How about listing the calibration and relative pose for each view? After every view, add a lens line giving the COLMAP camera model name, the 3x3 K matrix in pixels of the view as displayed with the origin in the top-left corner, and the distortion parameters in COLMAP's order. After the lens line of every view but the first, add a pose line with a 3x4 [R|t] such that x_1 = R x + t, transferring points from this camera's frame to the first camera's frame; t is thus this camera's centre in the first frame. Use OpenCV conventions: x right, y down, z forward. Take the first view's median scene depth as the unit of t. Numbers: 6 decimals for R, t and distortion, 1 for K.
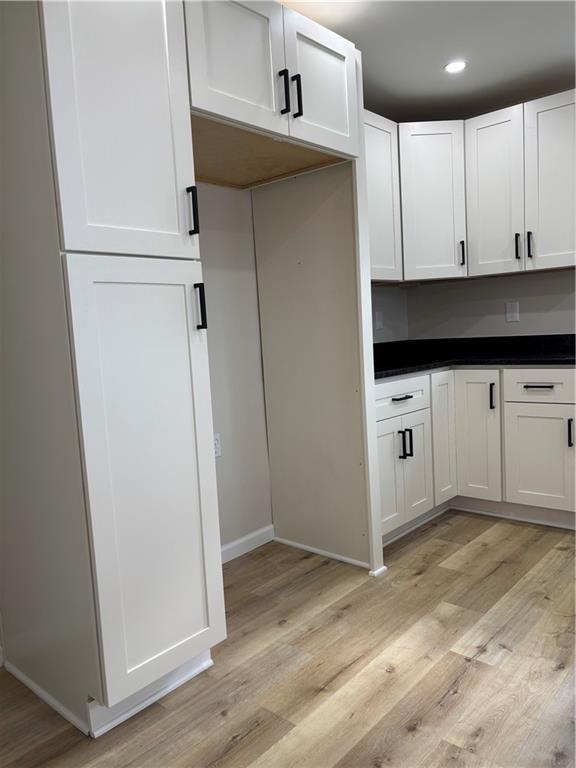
lens RADIAL K [[577.3, 0, 287.9], [0, 577.3, 384.9], [0, 0, 1]] dist [0.008377, 0.000778]
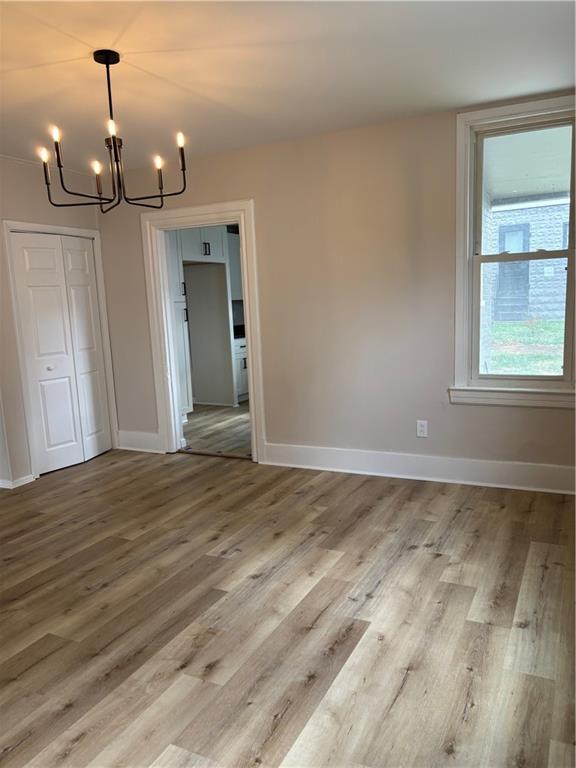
lens RADIAL K [[577.3, 0, 288.9], [0, 577.3, 382.9], [0, 0, 1]] dist [0.008377, 0.000778]
pose [[0.968555, -0.019401, 0.248041, -0.332356], [0.015496, 0.999723, 0.017687, 0.179202], [-0.248315, -0.013287, 0.968588, -2.039933]]
